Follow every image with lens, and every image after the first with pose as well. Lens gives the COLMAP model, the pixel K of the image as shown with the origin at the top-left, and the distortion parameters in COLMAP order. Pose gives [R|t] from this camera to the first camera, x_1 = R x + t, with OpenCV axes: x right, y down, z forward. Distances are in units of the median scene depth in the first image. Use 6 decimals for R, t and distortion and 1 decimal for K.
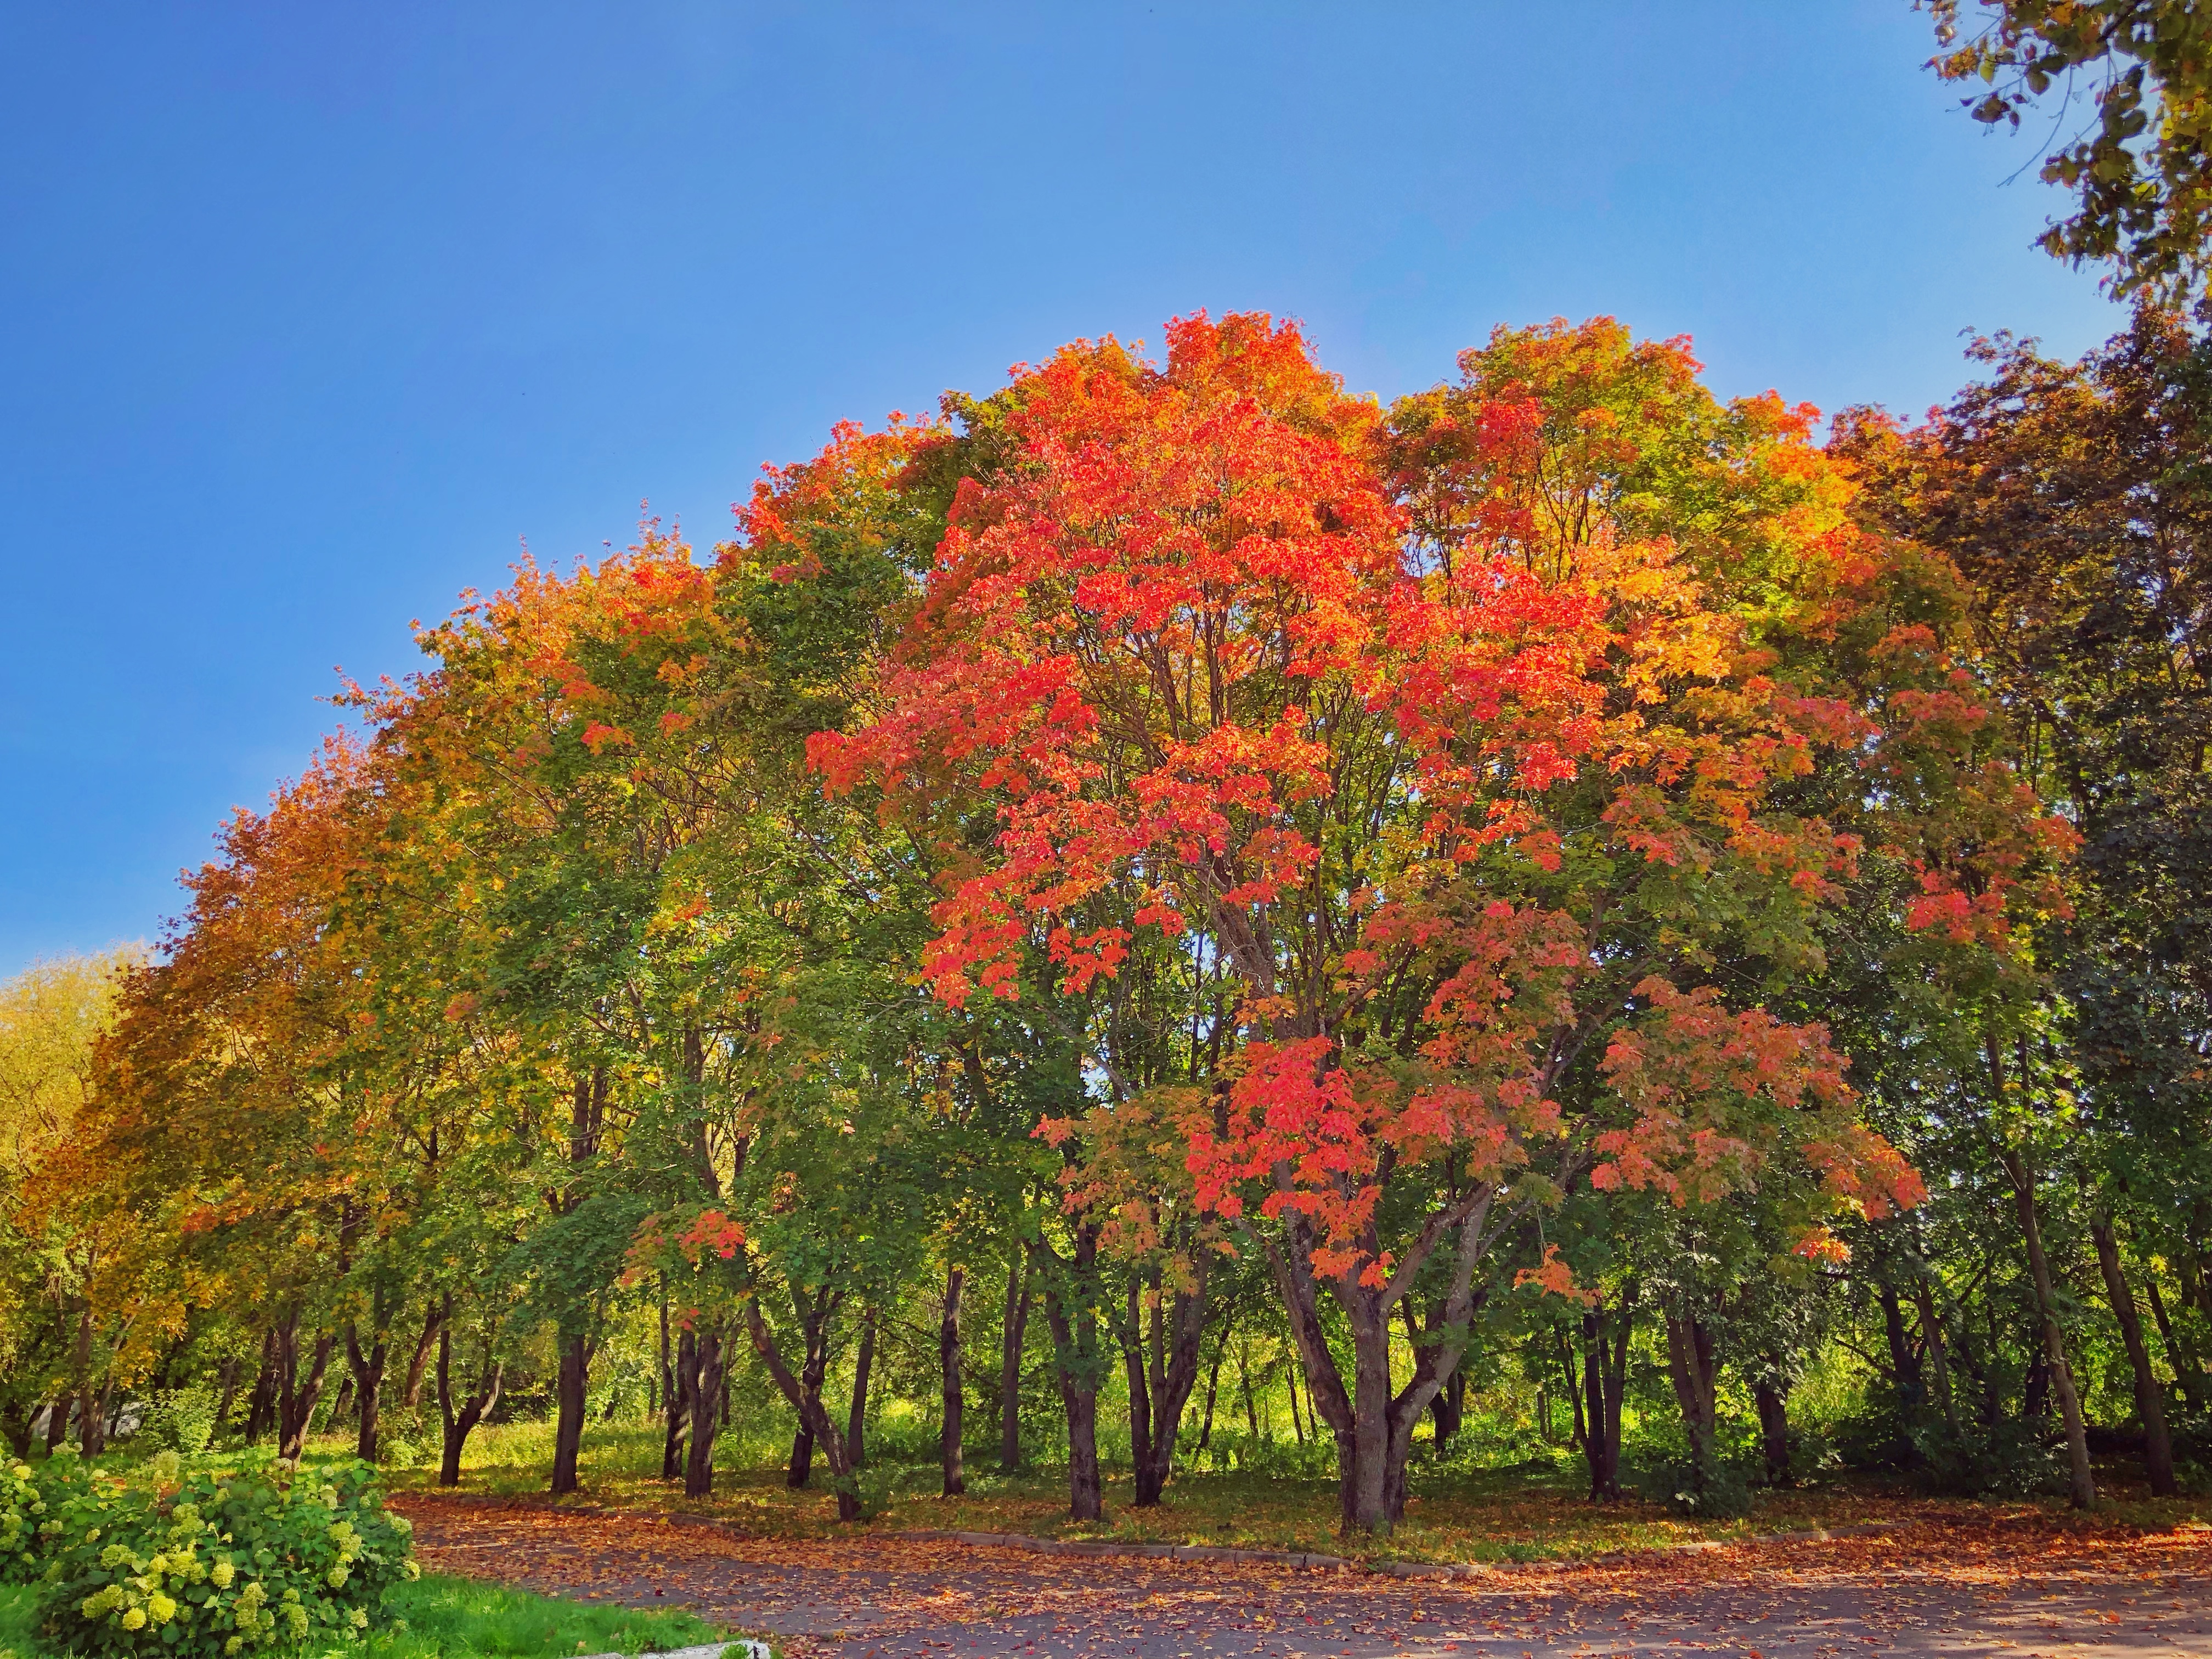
lens RADIAL K [[1887.9, 0, 1103.9], [0, 1887.9, 788.7], [0, 0, 1]] dist [0.068698, -0.053716]
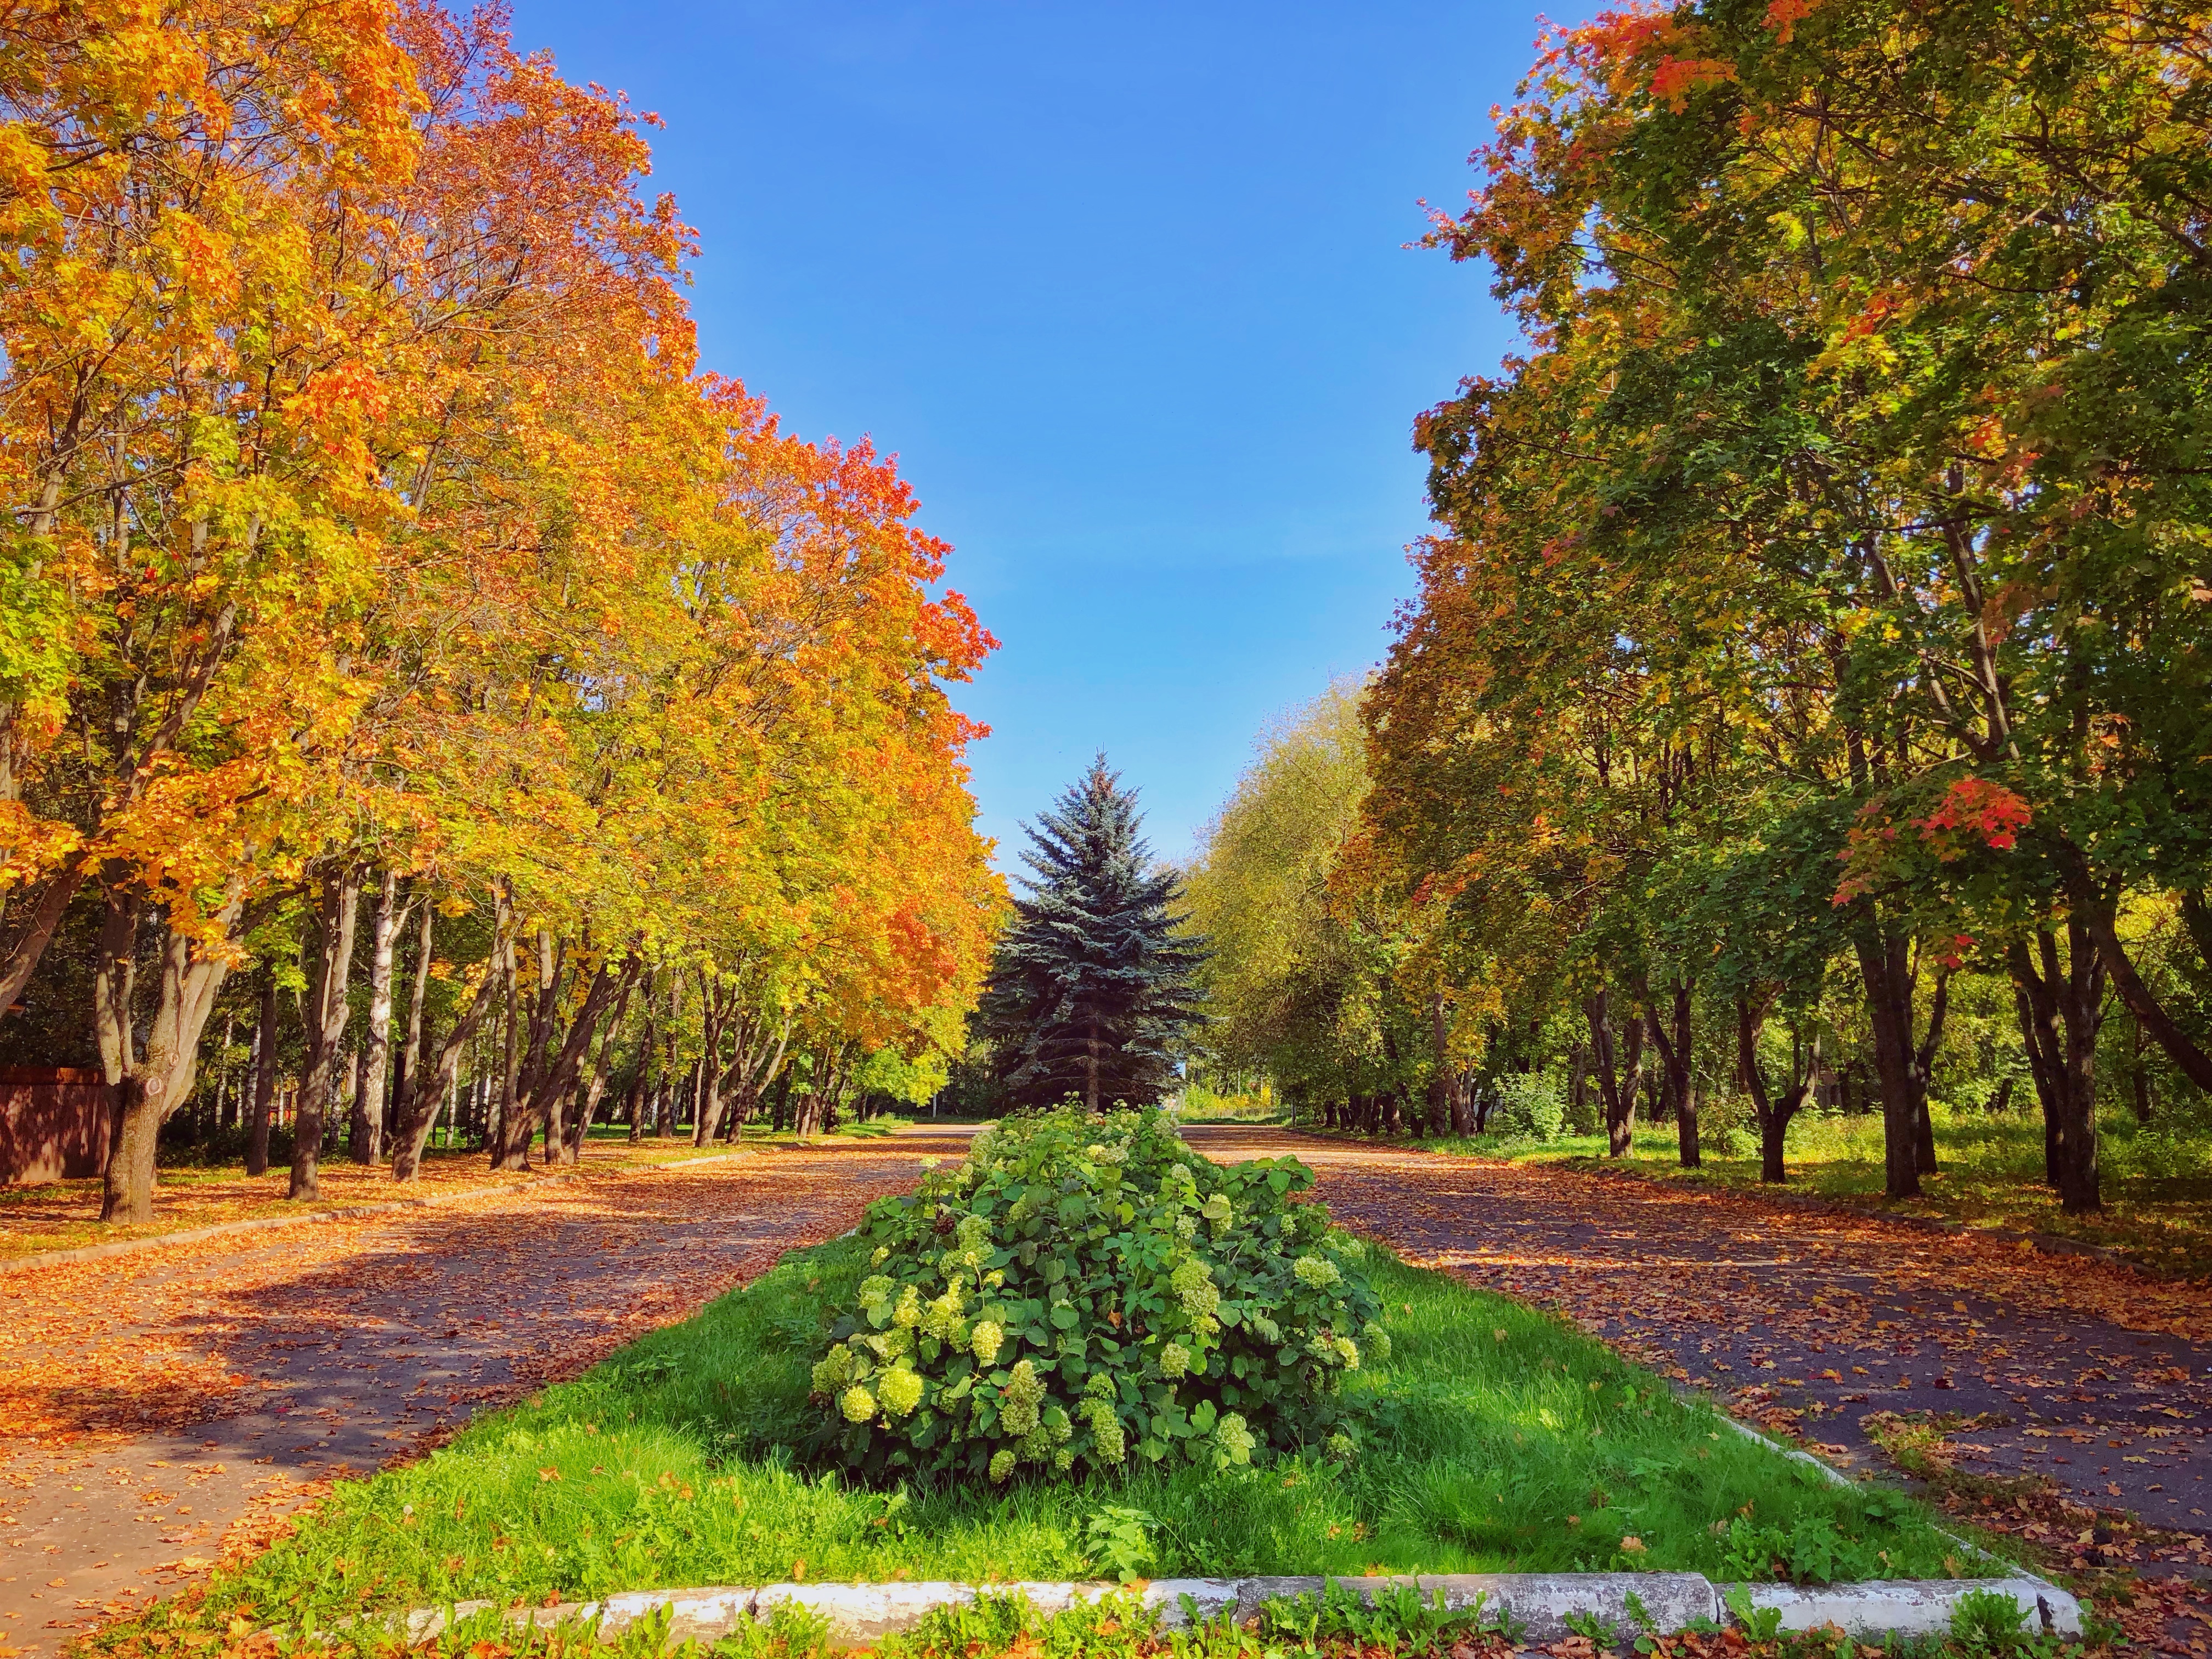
lens RADIAL K [[1887.9, 0, 1103.9], [0, 1887.9, 788.7], [0, 0, 1]] dist [0.068698, -0.053716]
pose [[0.768918, -0.100964, -0.631325, -0.021724], [0.194943, 0.977455, 0.081112, 0.079185], [0.608902, -0.185441, 0.771265, 0.233374]]
